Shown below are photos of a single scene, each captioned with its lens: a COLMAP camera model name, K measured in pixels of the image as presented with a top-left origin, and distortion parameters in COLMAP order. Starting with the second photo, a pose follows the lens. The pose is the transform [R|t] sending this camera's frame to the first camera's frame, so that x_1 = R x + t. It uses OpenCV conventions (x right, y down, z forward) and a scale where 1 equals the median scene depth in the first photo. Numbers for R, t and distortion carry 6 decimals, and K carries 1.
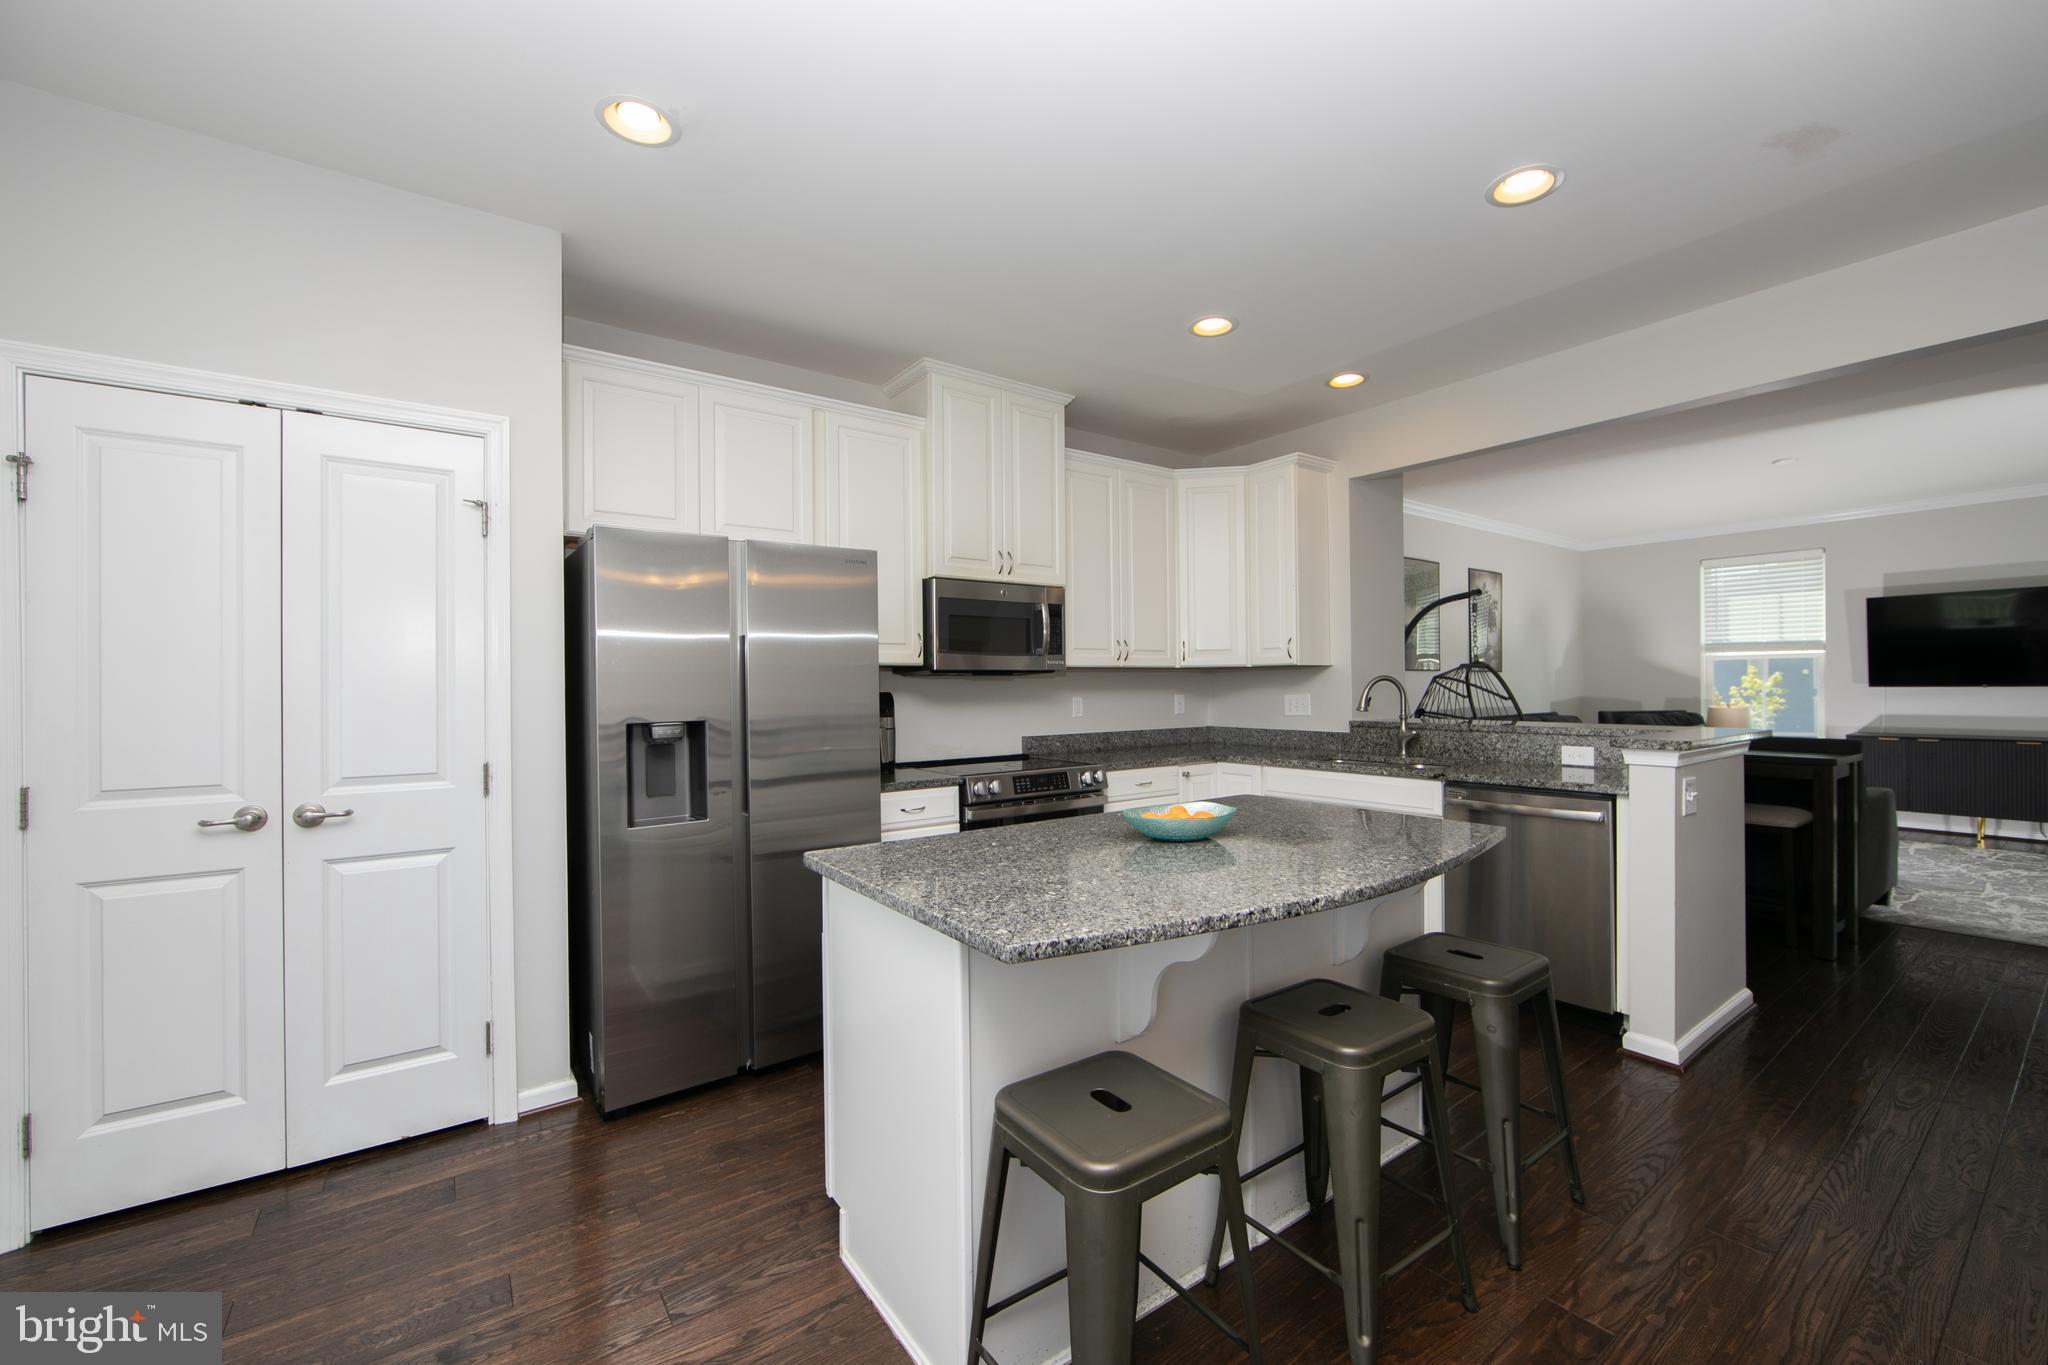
lens RADIAL K [[820.5, 0, 1024.0], [0, 820.5, 682.5], [0, 0, 1]] dist [-0.010712, -0.000239]
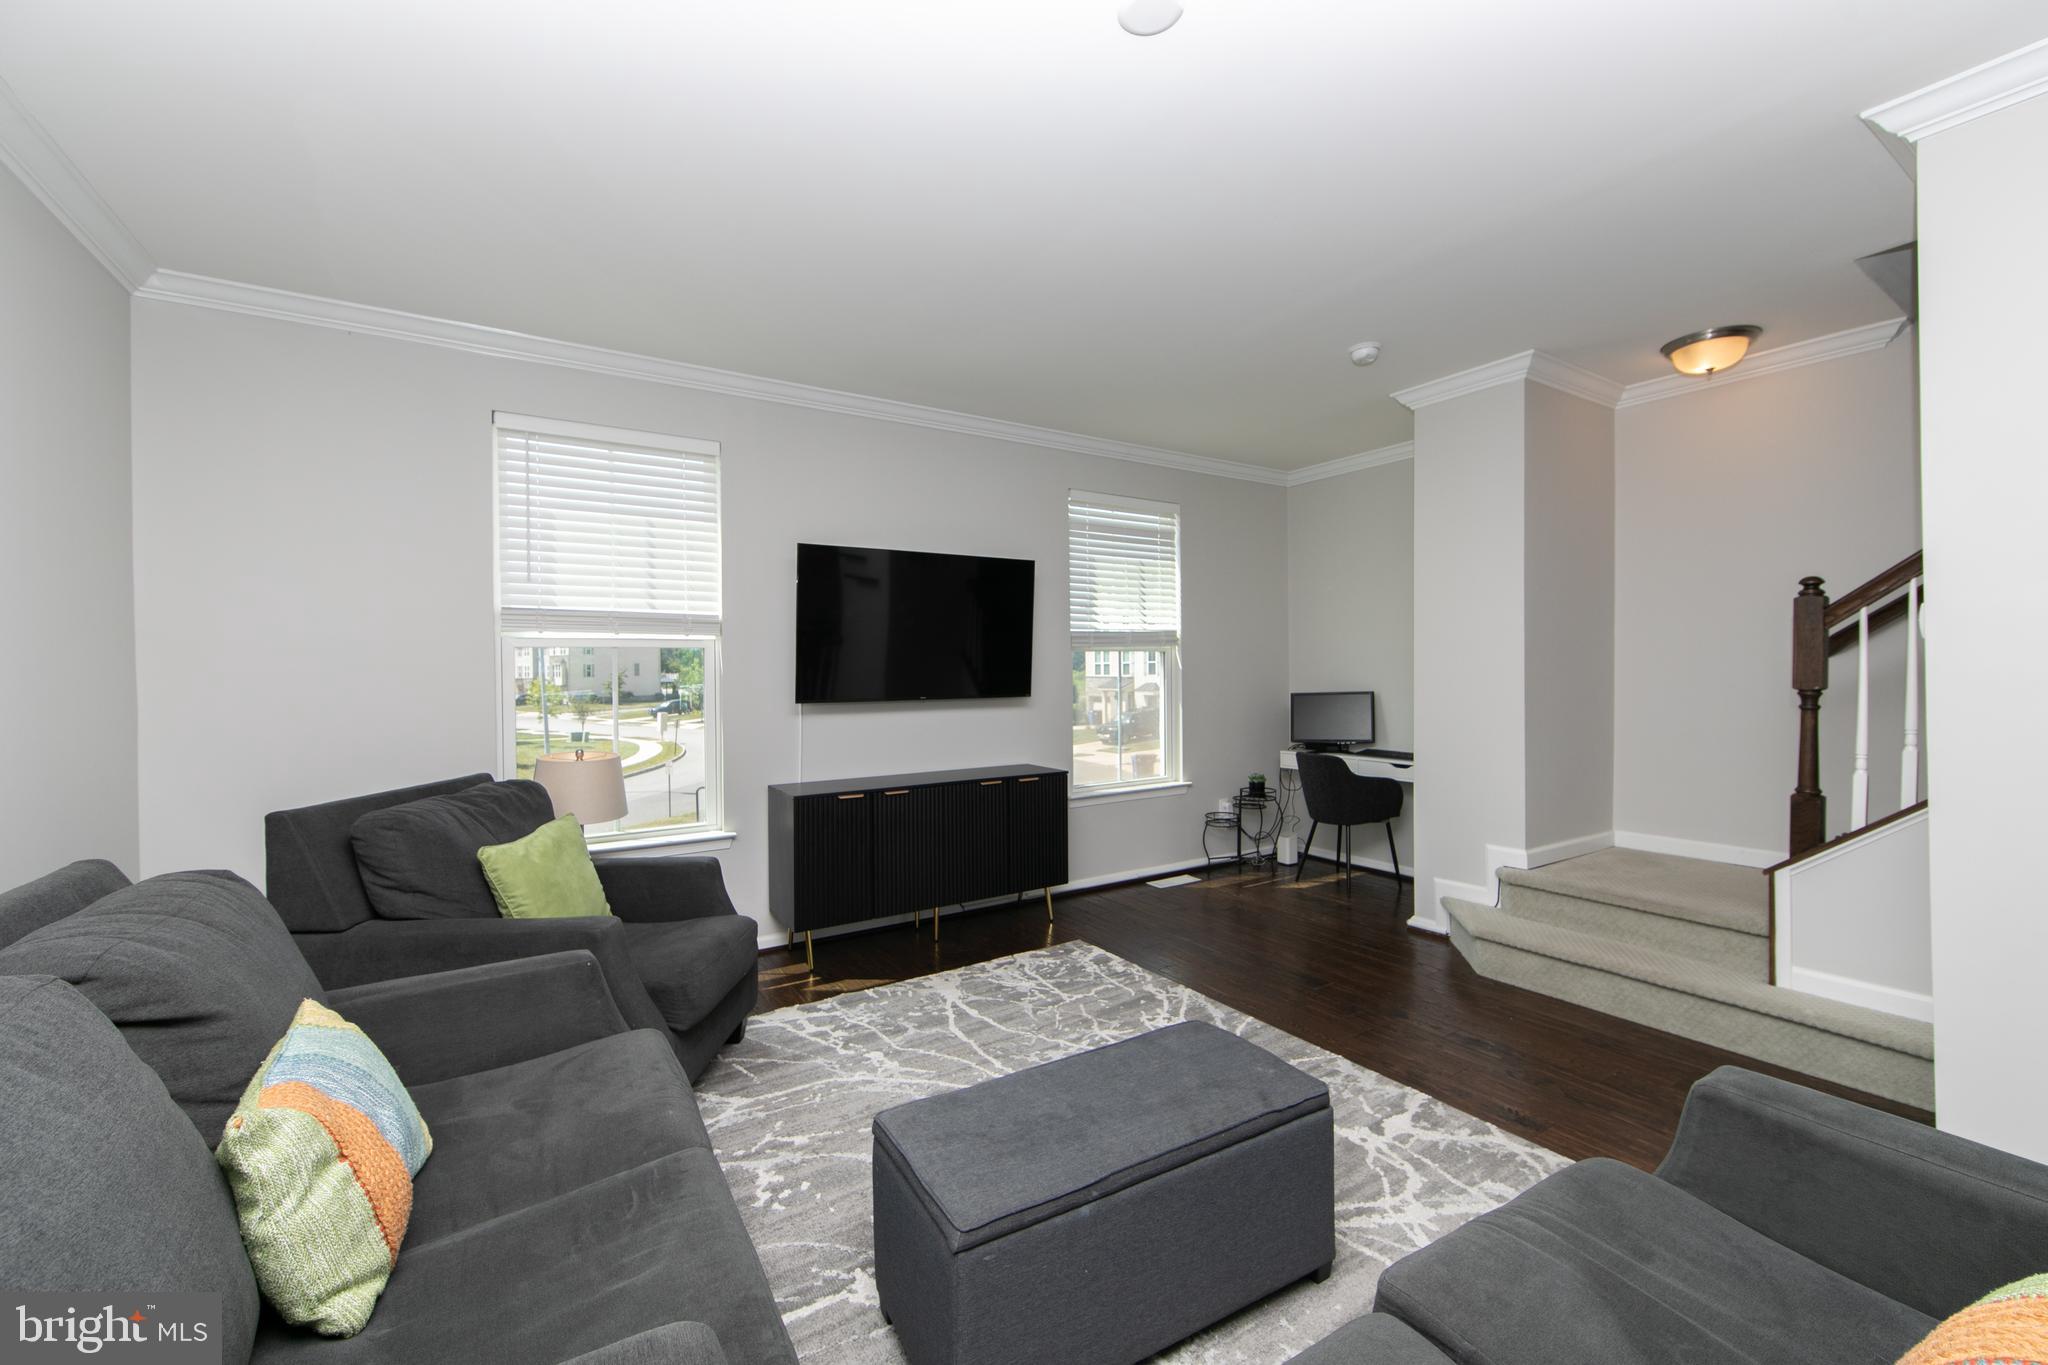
lens RADIAL K [[811.7, 0, 1026.5], [0, 811.7, 670.2], [0, 0, 1]] dist [-0.011589, -0.000028]
pose [[0.046406, 0.002113, 0.998920, 0.824787], [-0.000411, 0.999998, -0.002096, -0.028658], [-0.998923, -0.000314, 0.046407, 1.363883]]
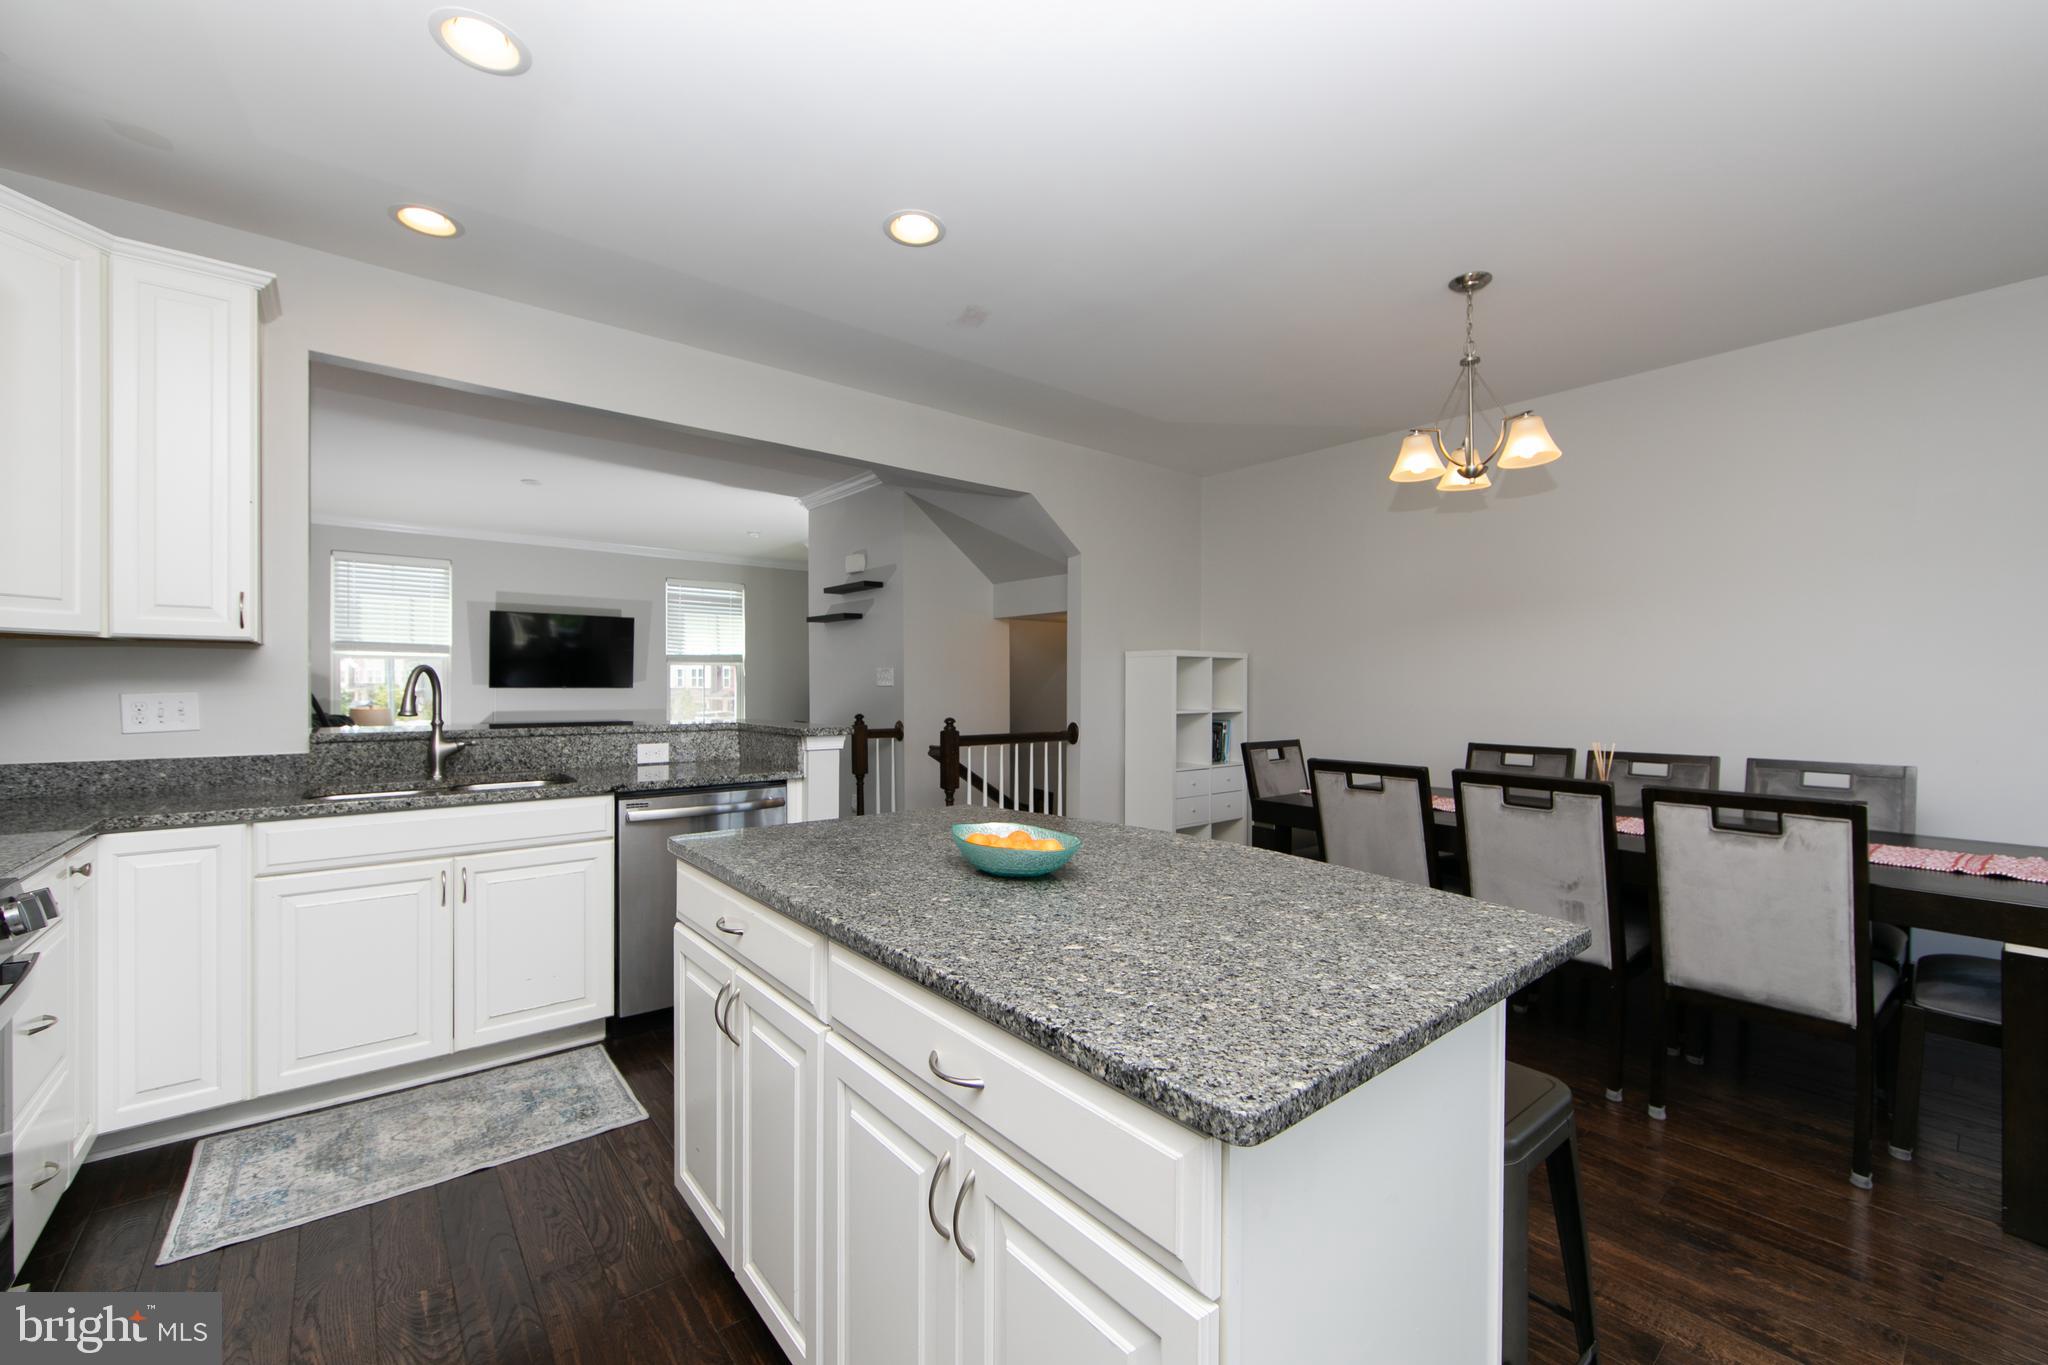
lens RADIAL K [[822.7, 0, 1026.2], [0, 822.7, 687.9], [0, 0, 1]] dist [-0.001761, -0.000351]
pose [[-0.073176, 0.005449, 0.997304, -0.299922], [-0.006592, 0.999961, -0.005947, 0.012199], [-0.997297, -0.007010, -0.073137, 0.543737]]
